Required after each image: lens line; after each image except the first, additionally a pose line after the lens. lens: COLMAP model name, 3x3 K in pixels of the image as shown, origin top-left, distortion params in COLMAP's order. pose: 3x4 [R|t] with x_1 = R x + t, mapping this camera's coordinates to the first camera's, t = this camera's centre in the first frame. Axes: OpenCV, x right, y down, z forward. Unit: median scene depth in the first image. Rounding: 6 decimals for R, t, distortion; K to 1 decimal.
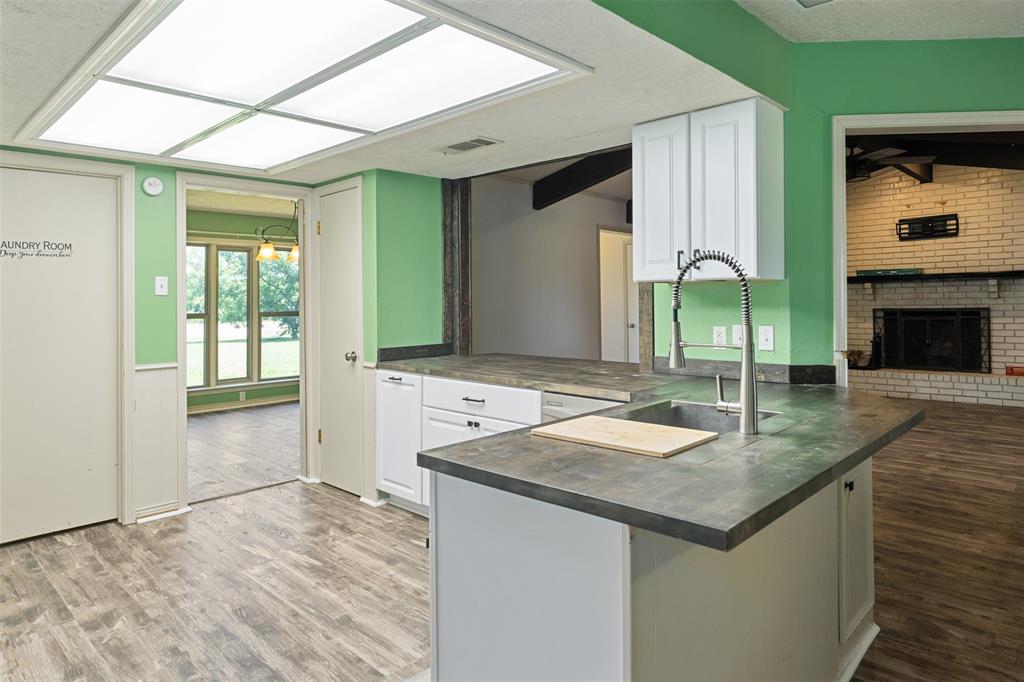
lens RADIAL K [[624.7, 0, 496.2], [0, 624.7, 292.1], [0, 0, 1]] dist [-0.004987, -0.005267]
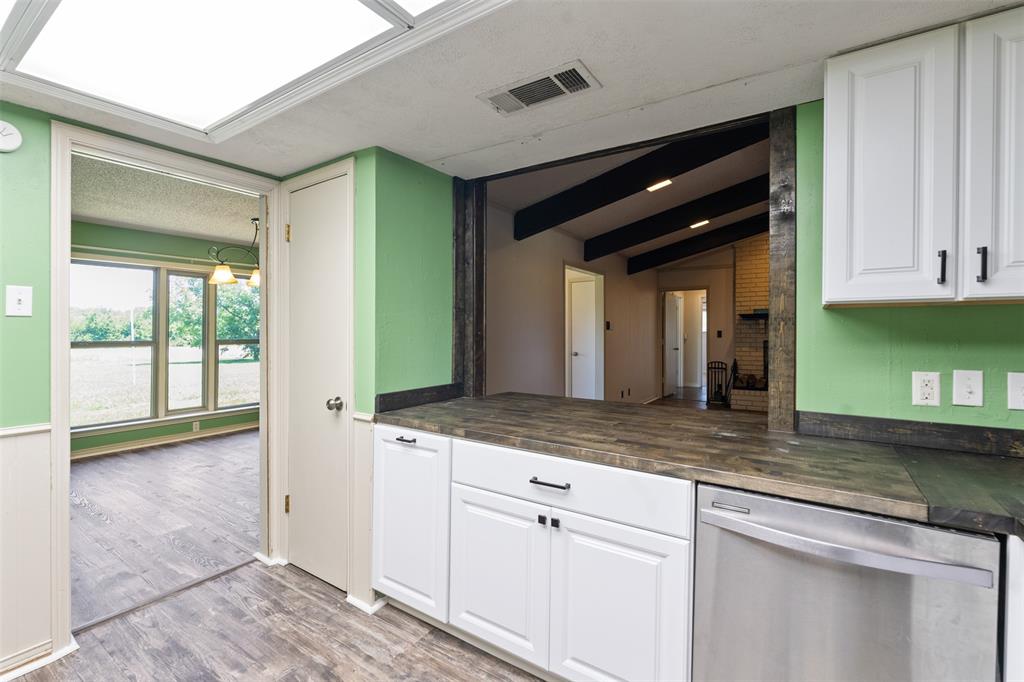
lens RADIAL K [[457.4, 0, 503.5], [0, 457.4, 329.3], [0, 0, 1]] dist [-0.003842, 0.001101]
pose [[0.983240, 0.011362, 0.181962, -0.126798], [-0.013117, 0.999878, 0.008445, 0.007289], [-0.181844, -0.010691, 0.983269, 0.404511]]
